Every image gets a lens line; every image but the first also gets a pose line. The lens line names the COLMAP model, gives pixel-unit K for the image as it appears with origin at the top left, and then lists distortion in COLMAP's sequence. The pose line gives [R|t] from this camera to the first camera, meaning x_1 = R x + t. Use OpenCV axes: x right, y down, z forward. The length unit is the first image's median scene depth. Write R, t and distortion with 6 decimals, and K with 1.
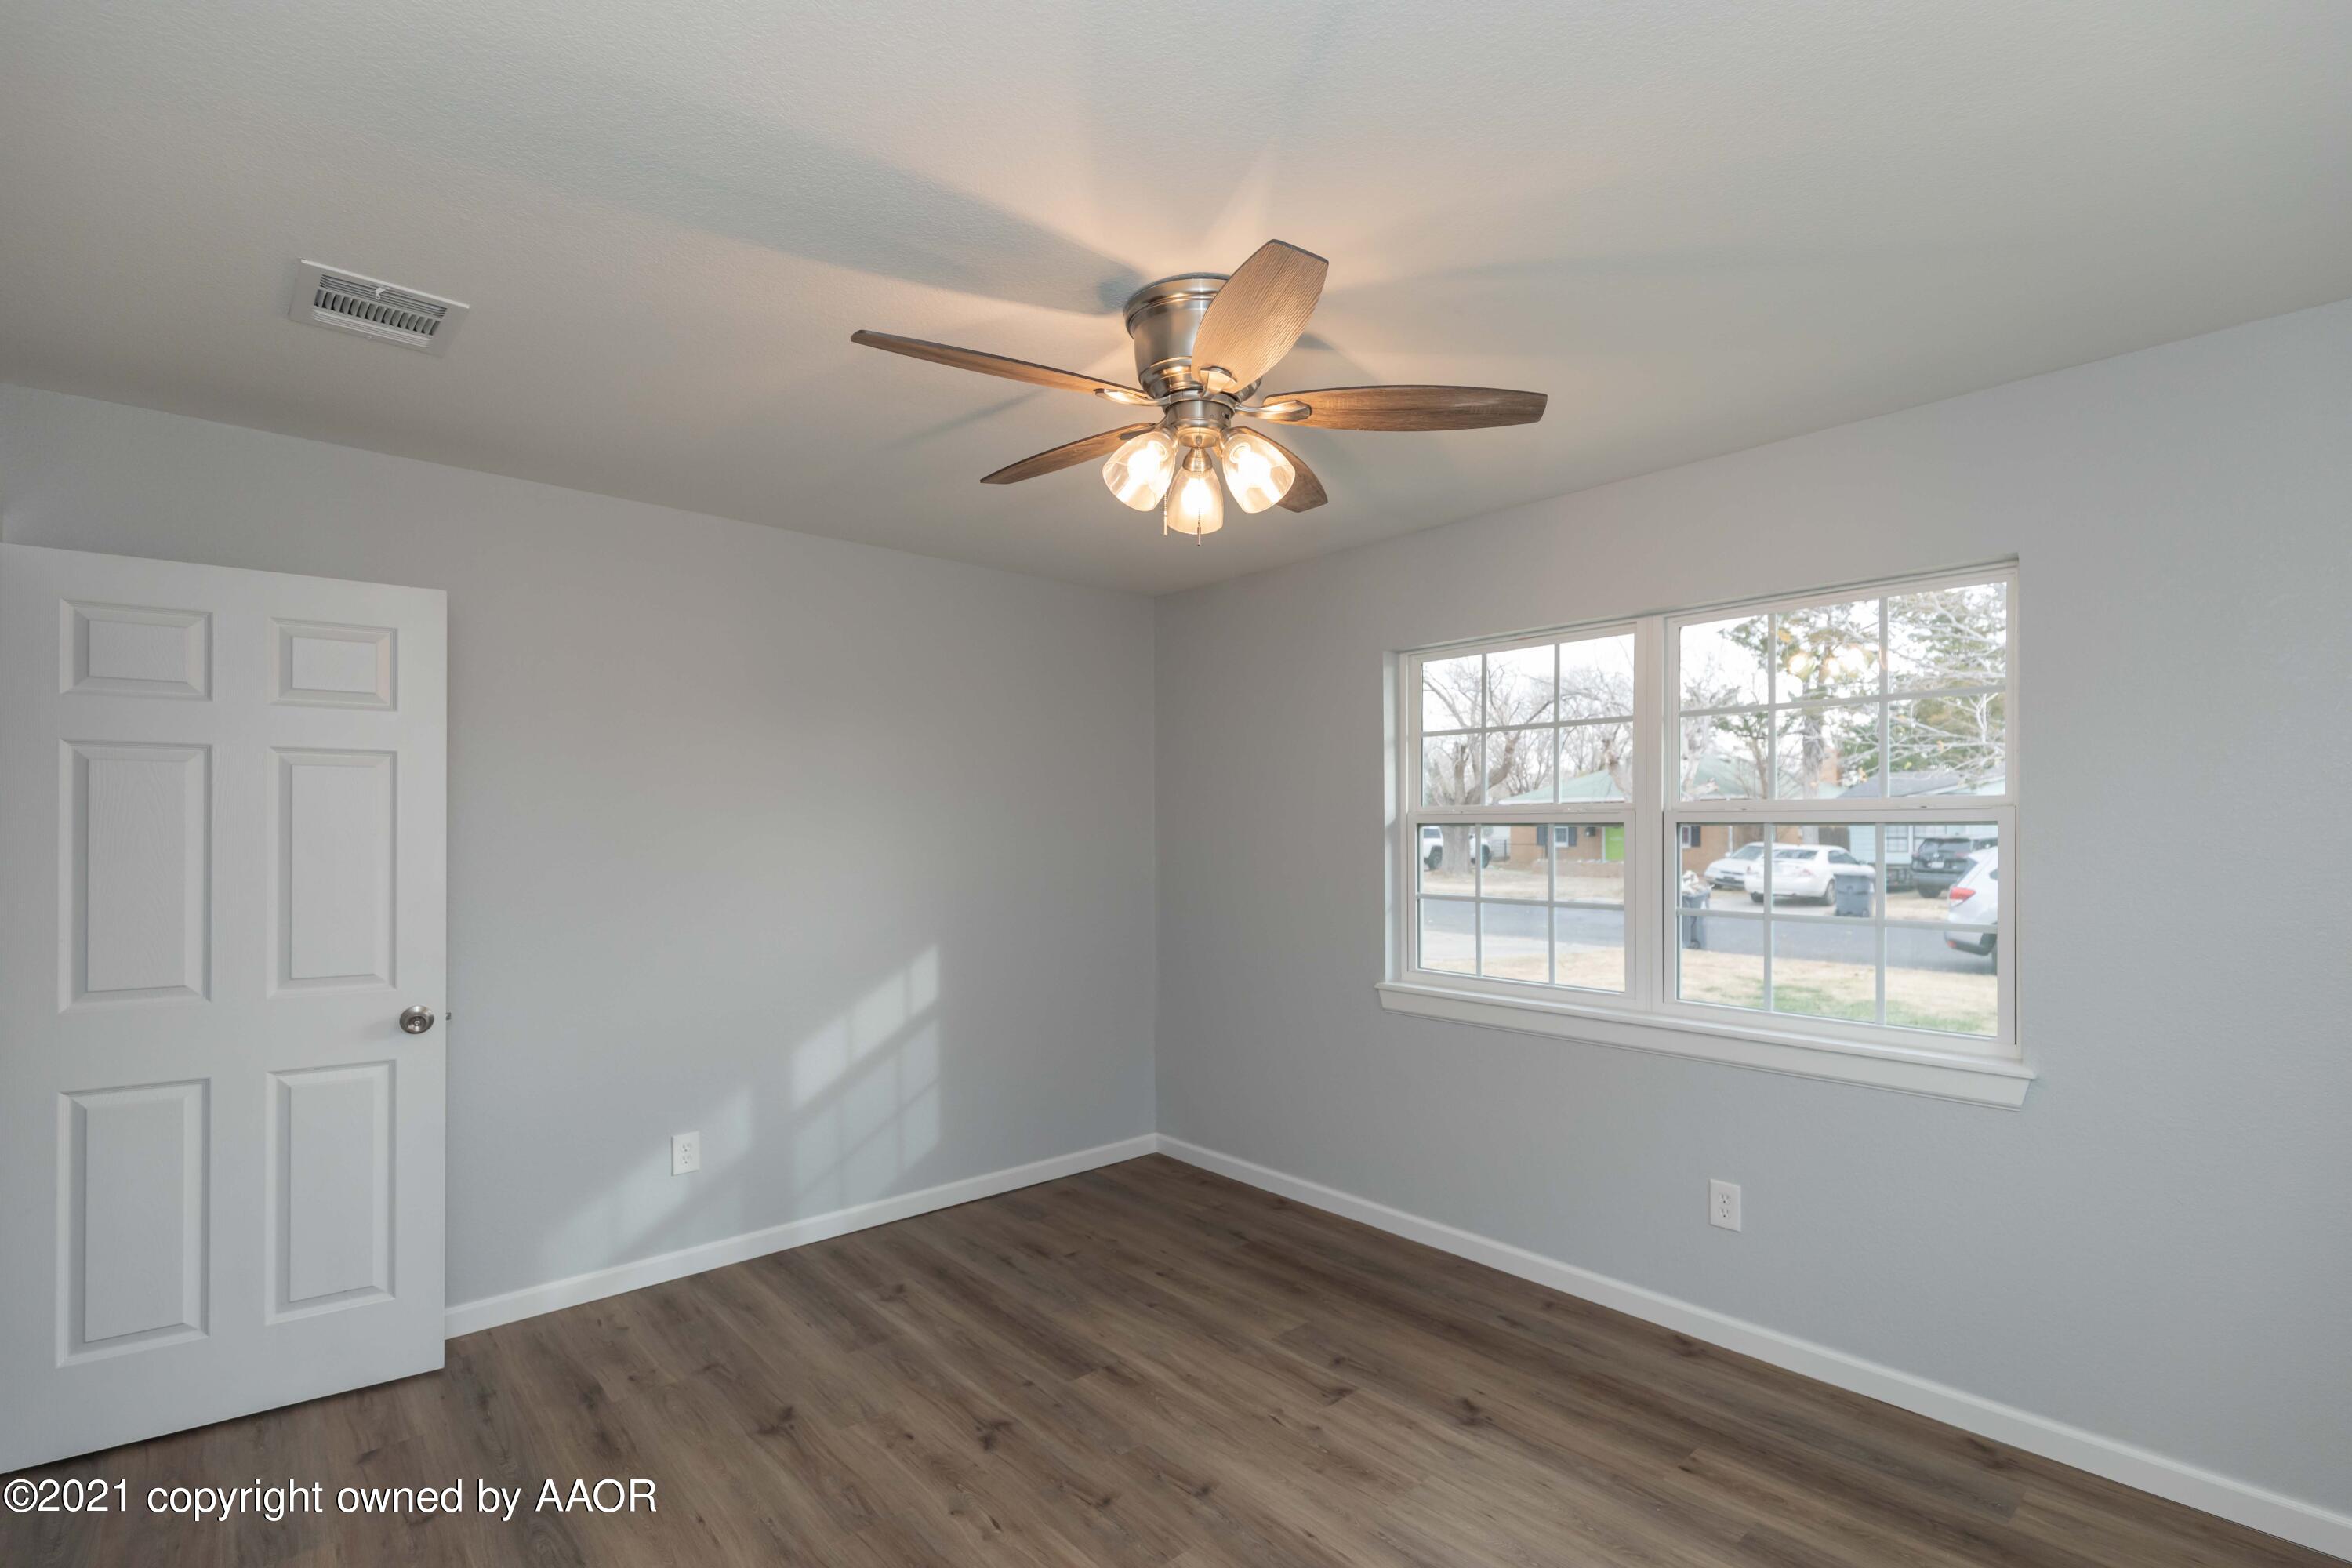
lens RADIAL K [[1080.4, 0, 1166.7], [0, 1080.4, 805.3], [0, 0, 1]] dist [0.008008, 0.000427]
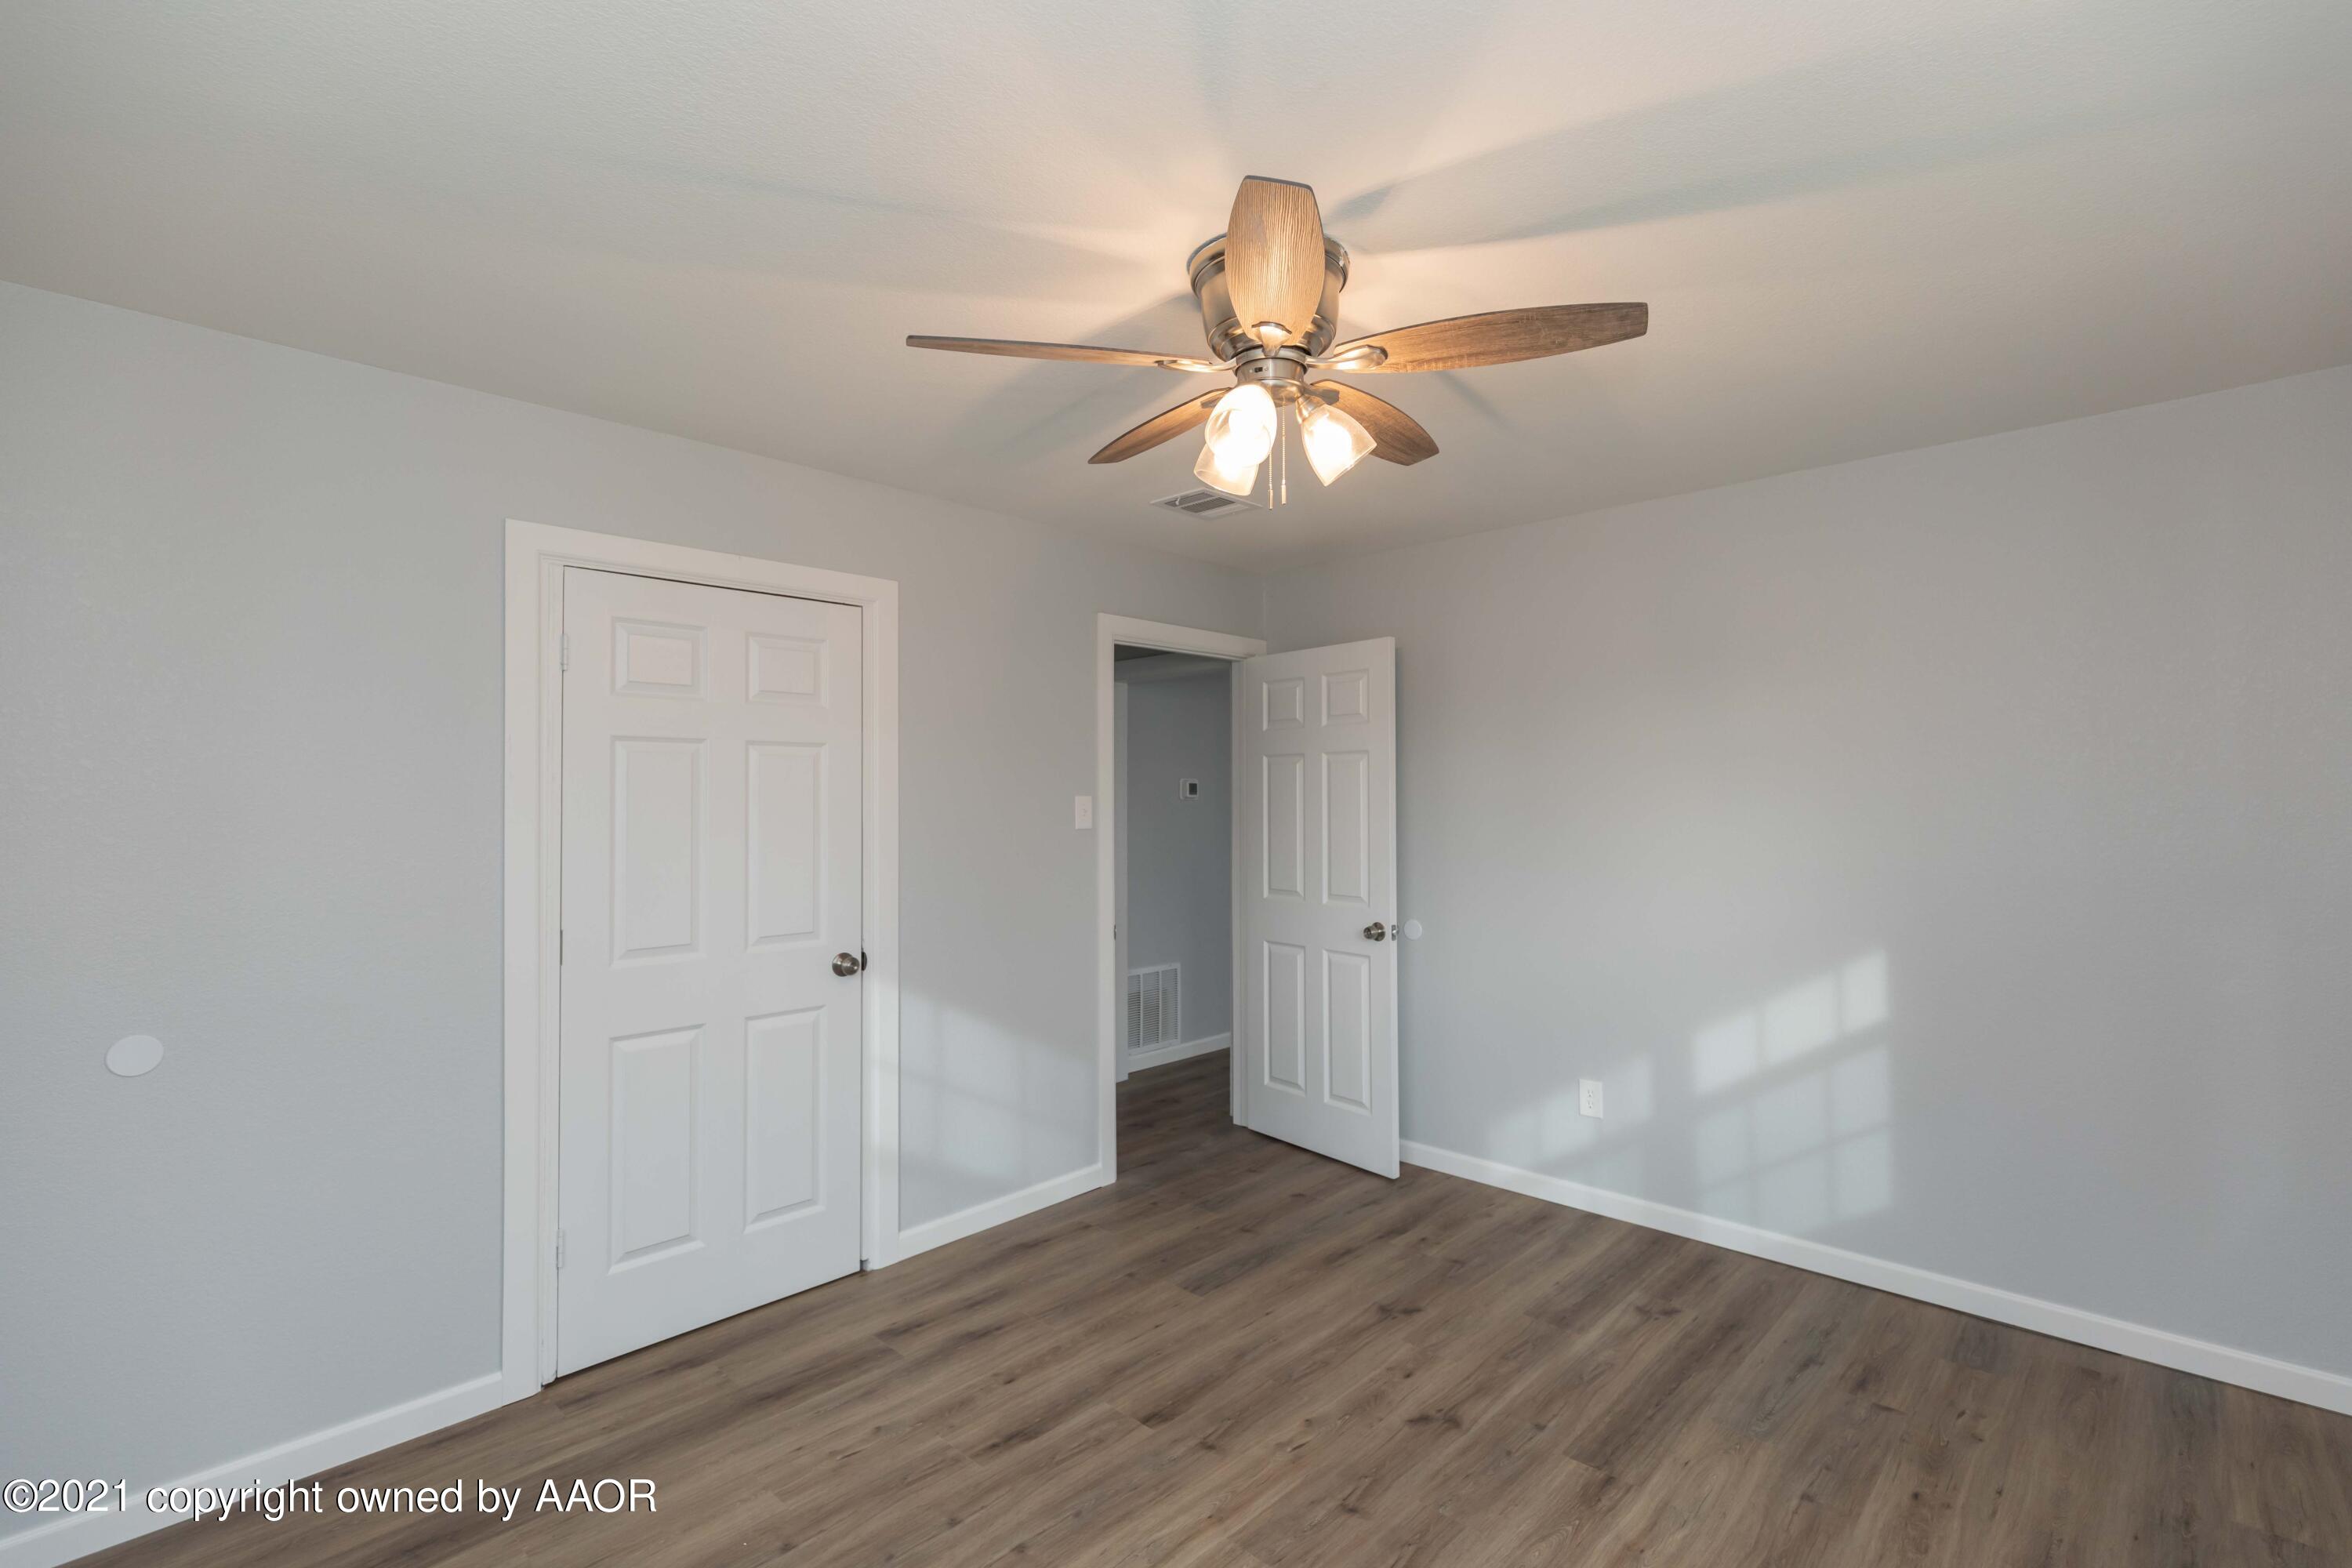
lens RADIAL K [[1061.0, 0, 1228.1], [0, 1061.0, 795.8], [0, 0, 1]] dist [0.006800, -0.000560]
pose [[0.103666, -0.001805, -0.994611, 0.640246], [0.032943, 0.999456, 0.001620, 0.004827], [0.994066, -0.032933, 0.103669, 0.599809]]
